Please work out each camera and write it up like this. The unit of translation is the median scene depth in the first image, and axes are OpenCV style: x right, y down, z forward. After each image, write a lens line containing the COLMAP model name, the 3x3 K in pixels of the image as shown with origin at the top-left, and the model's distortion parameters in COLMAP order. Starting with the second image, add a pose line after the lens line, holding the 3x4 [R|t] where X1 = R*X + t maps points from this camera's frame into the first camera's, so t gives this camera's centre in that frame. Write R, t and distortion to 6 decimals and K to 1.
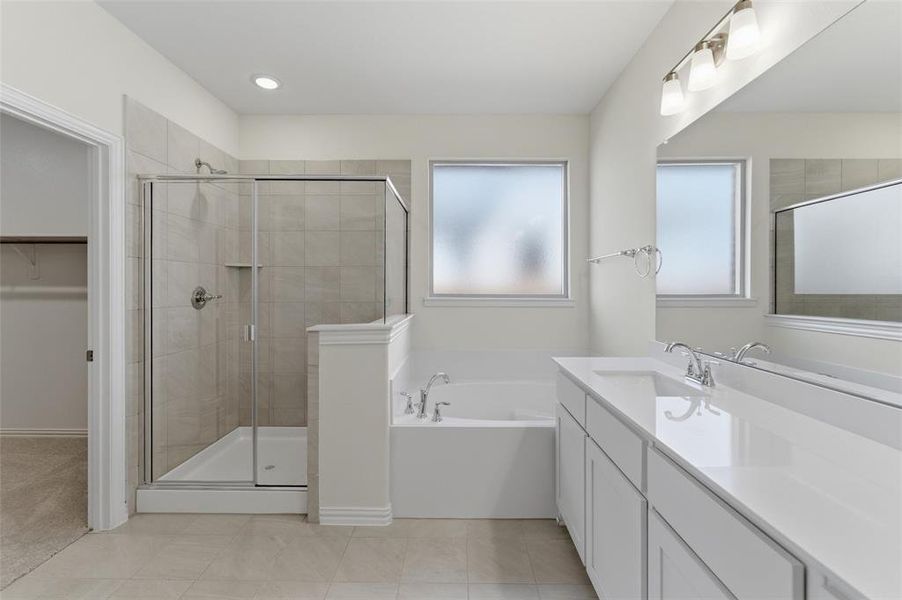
lens RADIAL K [[375.4, 0, 450.2], [0, 375.4, 293.3], [0, 0, 1]] dist [-0.000254, 0.000204]
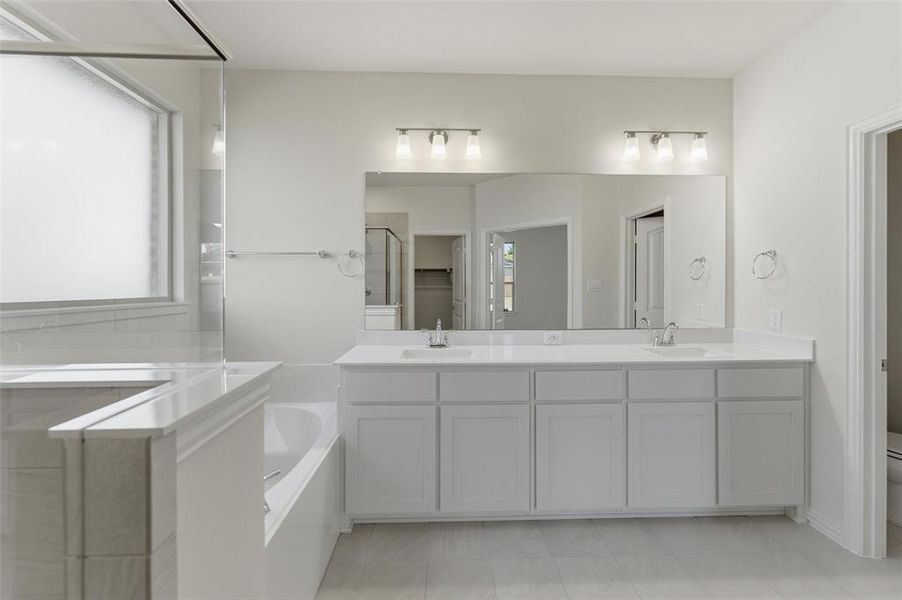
lens RADIAL K [[375.4, 0, 450.2], [0, 375.4, 293.3], [0, 0, 1]] dist [-0.000254, 0.000204]
pose [[-0.056008, -0.014335, 0.998327, -0.676029], [0.014488, 0.999780, 0.015169, -0.010154], [-0.998325, 0.015314, -0.055788, 0.784947]]
